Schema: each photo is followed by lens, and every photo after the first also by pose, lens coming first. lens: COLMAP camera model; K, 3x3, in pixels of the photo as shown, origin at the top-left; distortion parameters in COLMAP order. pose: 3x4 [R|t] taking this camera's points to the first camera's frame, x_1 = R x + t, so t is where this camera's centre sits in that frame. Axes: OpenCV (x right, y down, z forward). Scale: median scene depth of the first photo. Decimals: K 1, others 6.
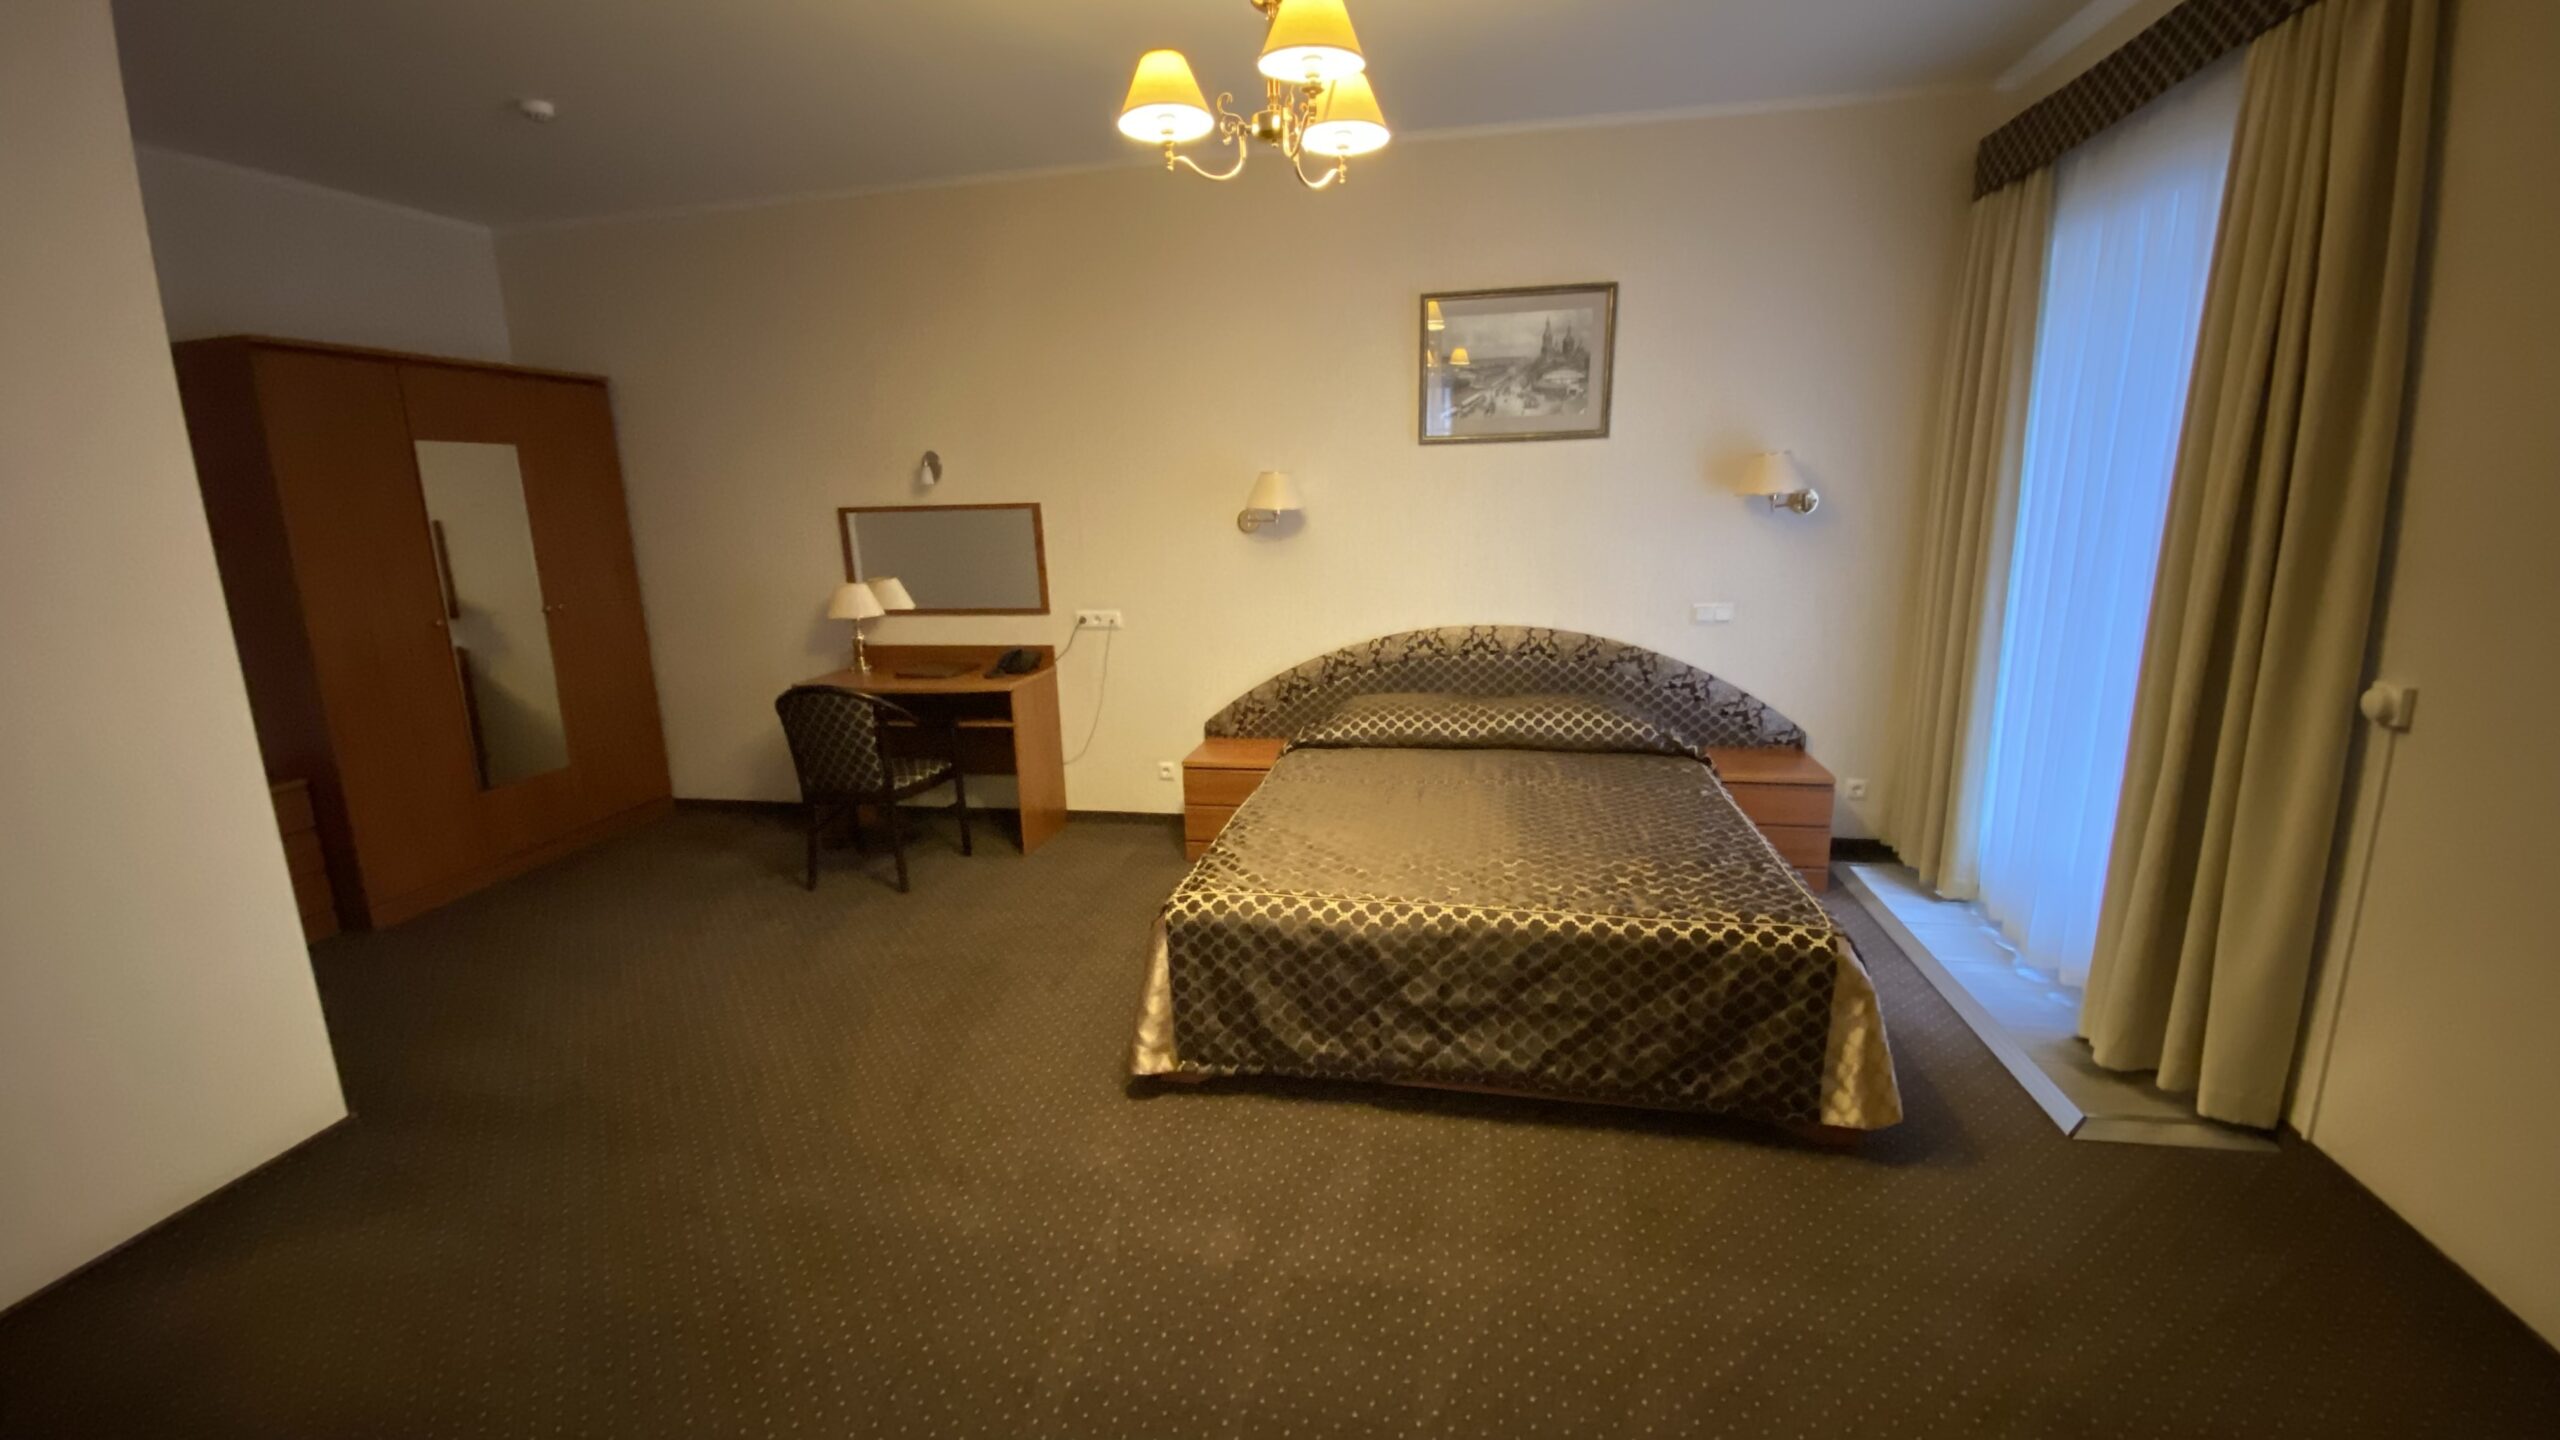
lens RADIAL K [[1036.3, 0, 1289.0], [0, 1036.3, 729.9], [0, 0, 1]] dist [-0.005555, -0.007650]
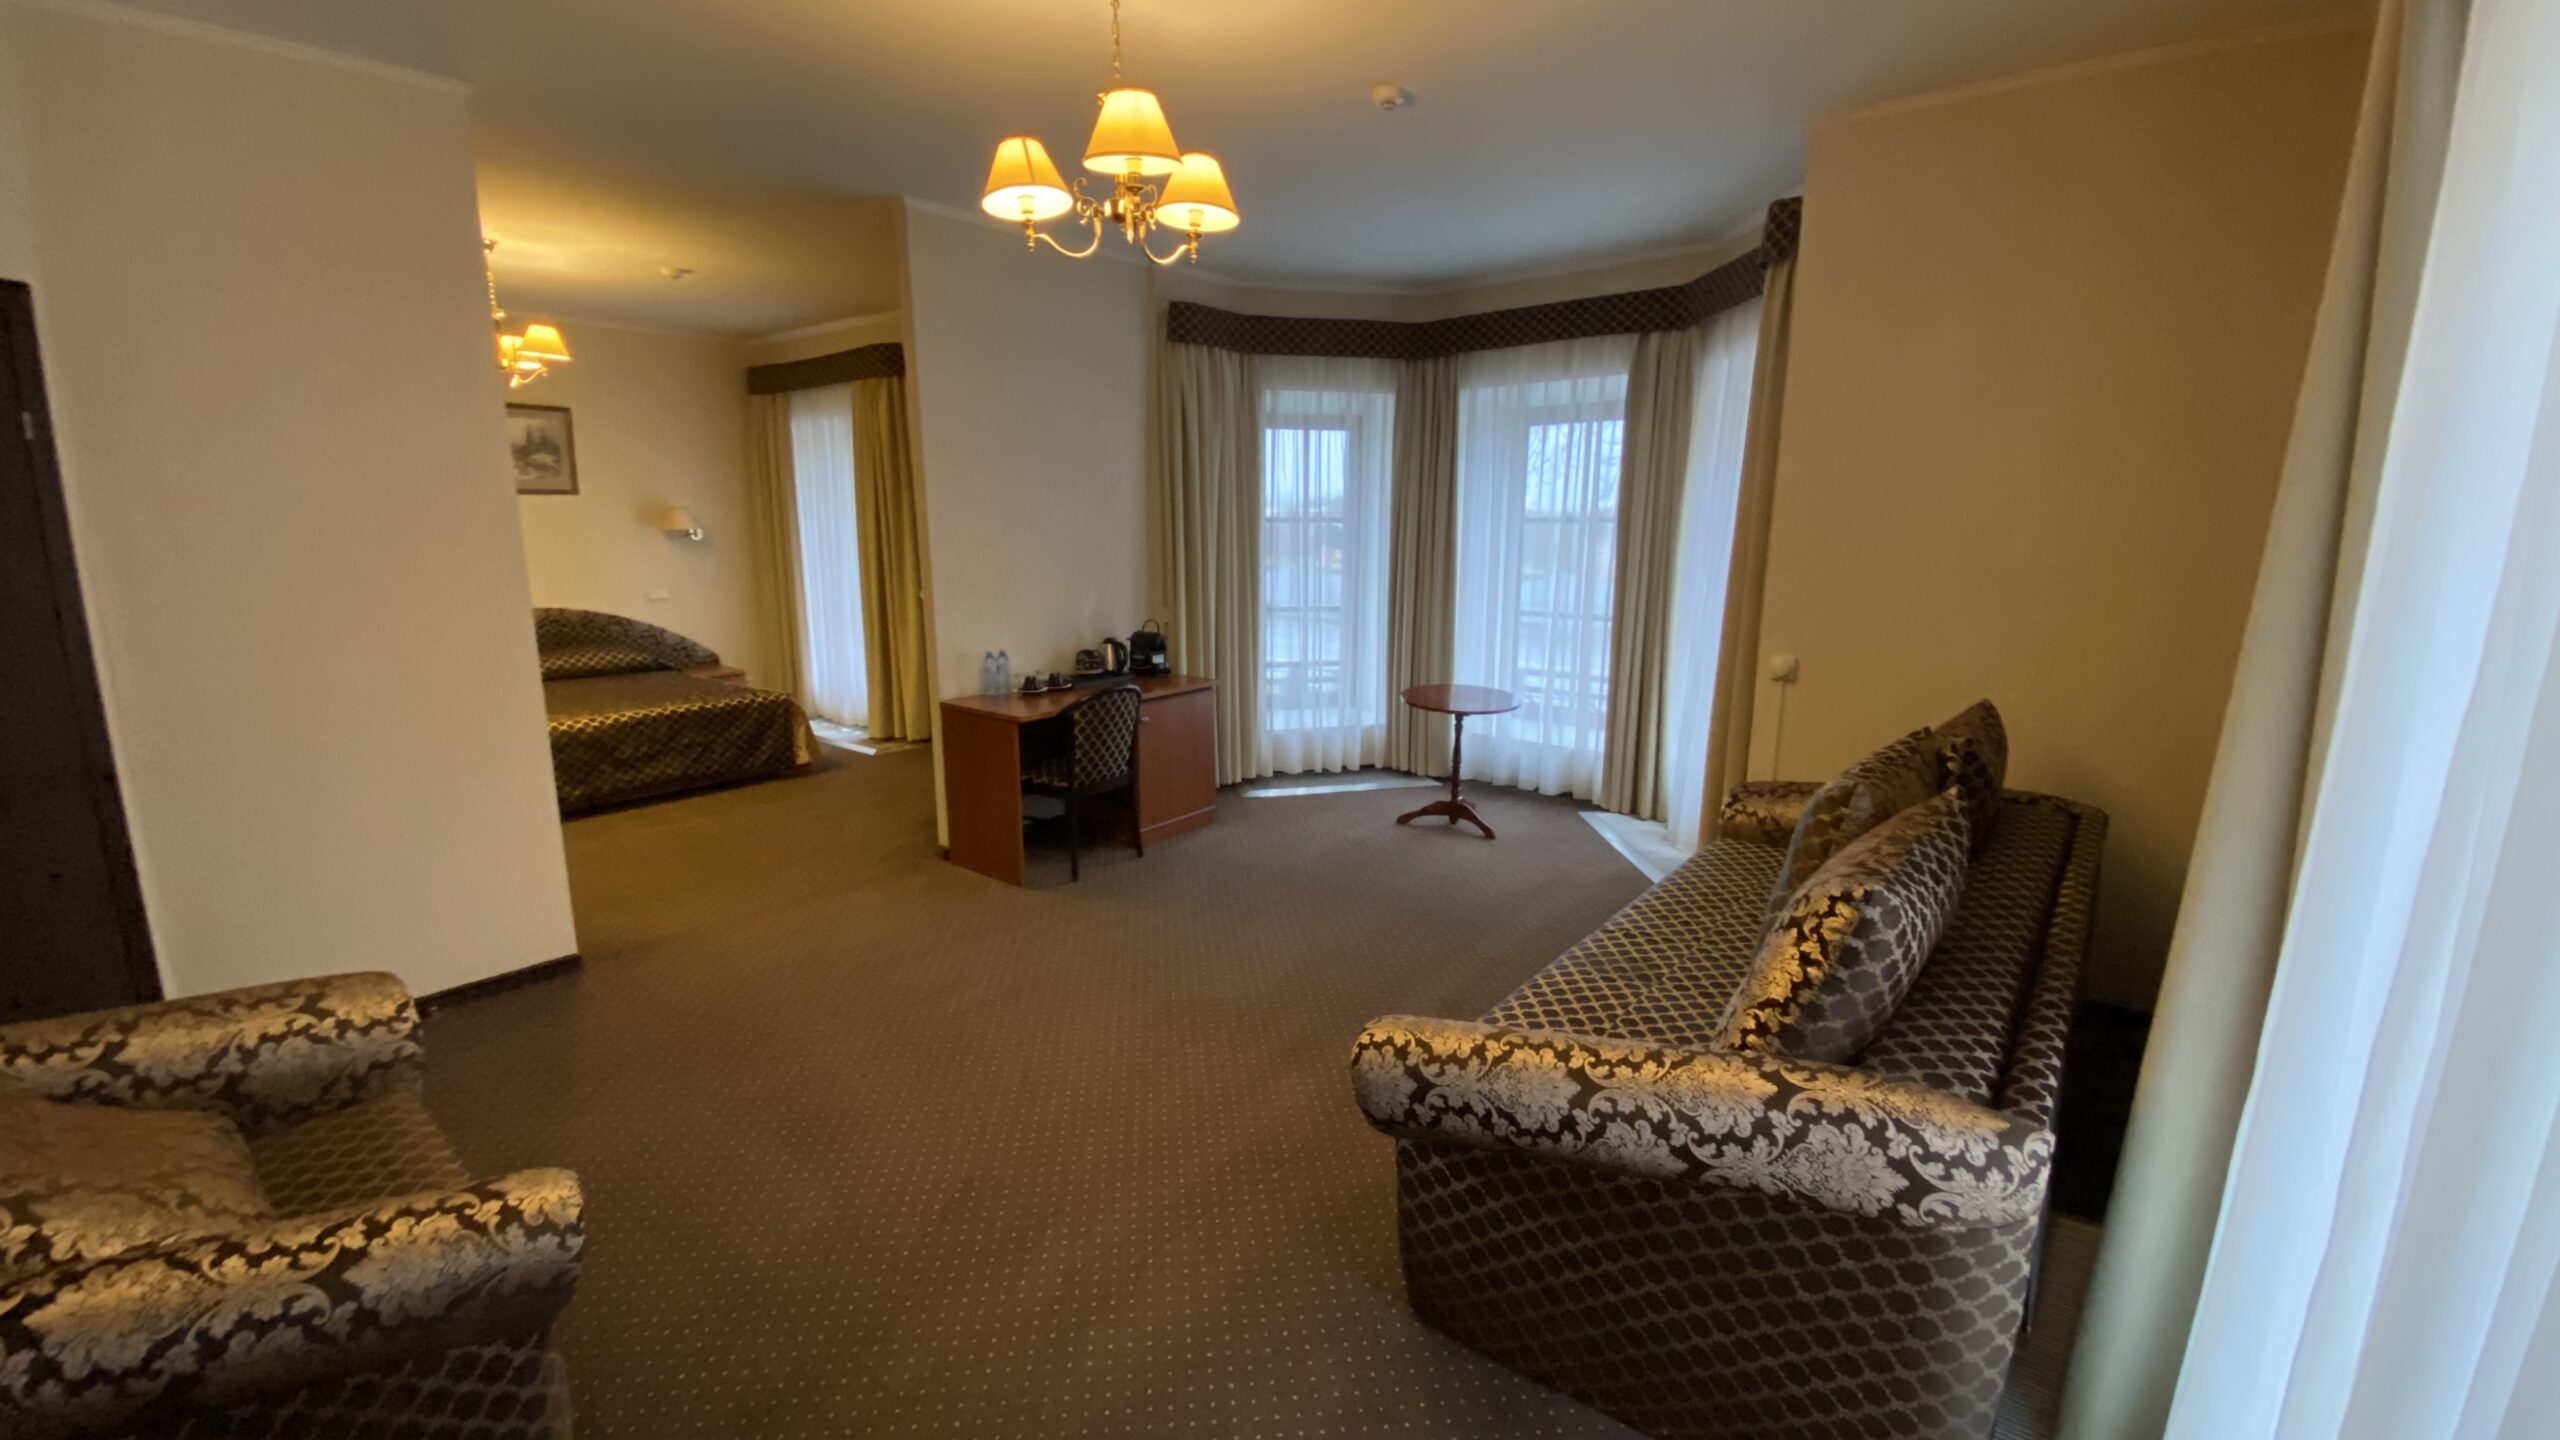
lens RADIAL K [[1036.3, 0, 1273.2], [0, 1036.3, 728.0], [0, 0, 1]] dist [-0.005555, -0.007650]
pose [[0.479533, -0.153167, 0.864053, -1.109480], [0.170866, 0.982101, 0.079265, 0.260457], [-0.860728, 0.109627, 0.497120, -1.310960]]
